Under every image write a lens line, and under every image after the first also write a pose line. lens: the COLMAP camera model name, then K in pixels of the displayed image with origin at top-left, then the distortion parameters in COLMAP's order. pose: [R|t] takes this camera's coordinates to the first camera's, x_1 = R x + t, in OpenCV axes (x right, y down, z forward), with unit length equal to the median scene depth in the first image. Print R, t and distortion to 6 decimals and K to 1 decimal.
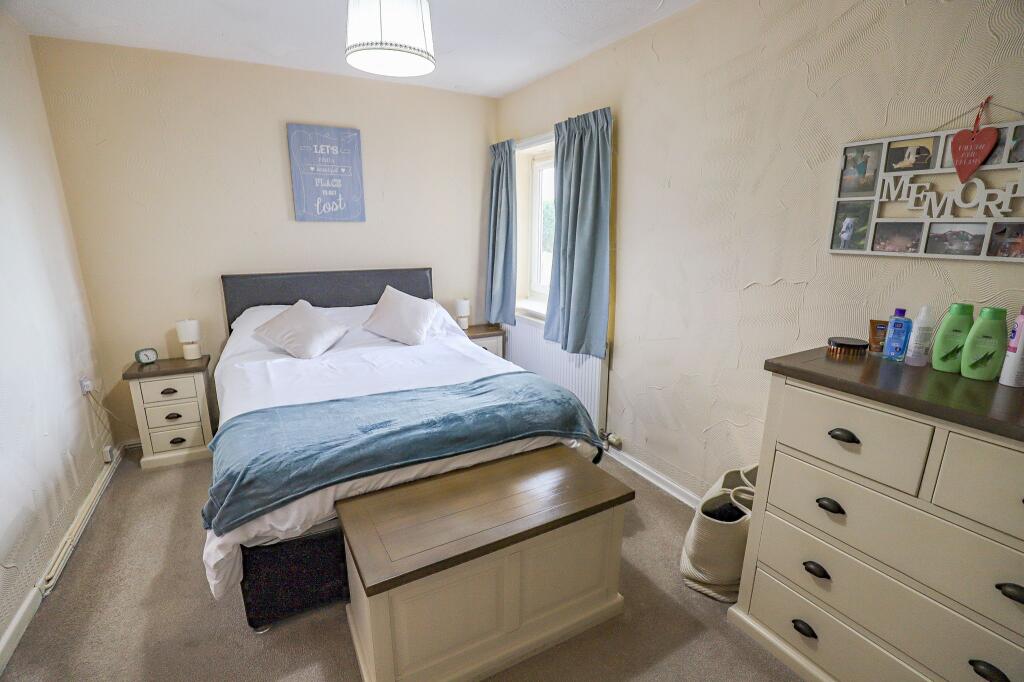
lens RADIAL K [[461.4, 0, 512.0], [0, 461.4, 341.0], [0, 0, 1]] dist [-0.002456, -0.000585]
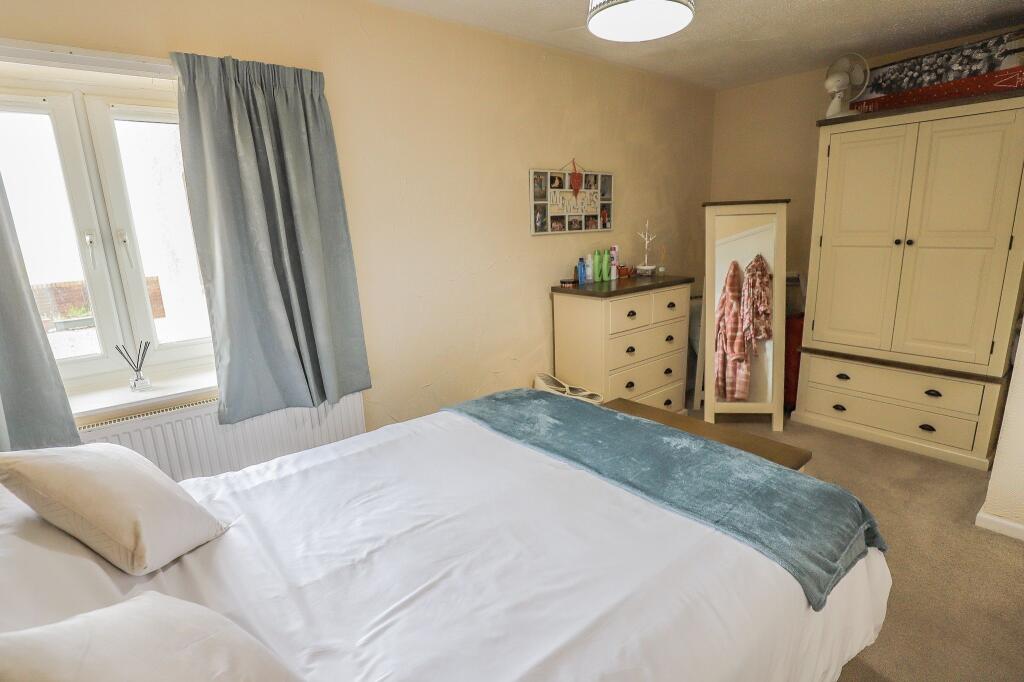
lens RADIAL K [[503.6, 0, 512.0], [0, 503.6, 341.0], [0, 0, 1]] dist [-0.001774, -0.001026]
pose [[-0.147561, -0.223719, 0.963419, -1.226788], [0.276125, 0.926033, 0.257330, -0.358051], [-0.949727, 0.303996, -0.074872, 1.463871]]
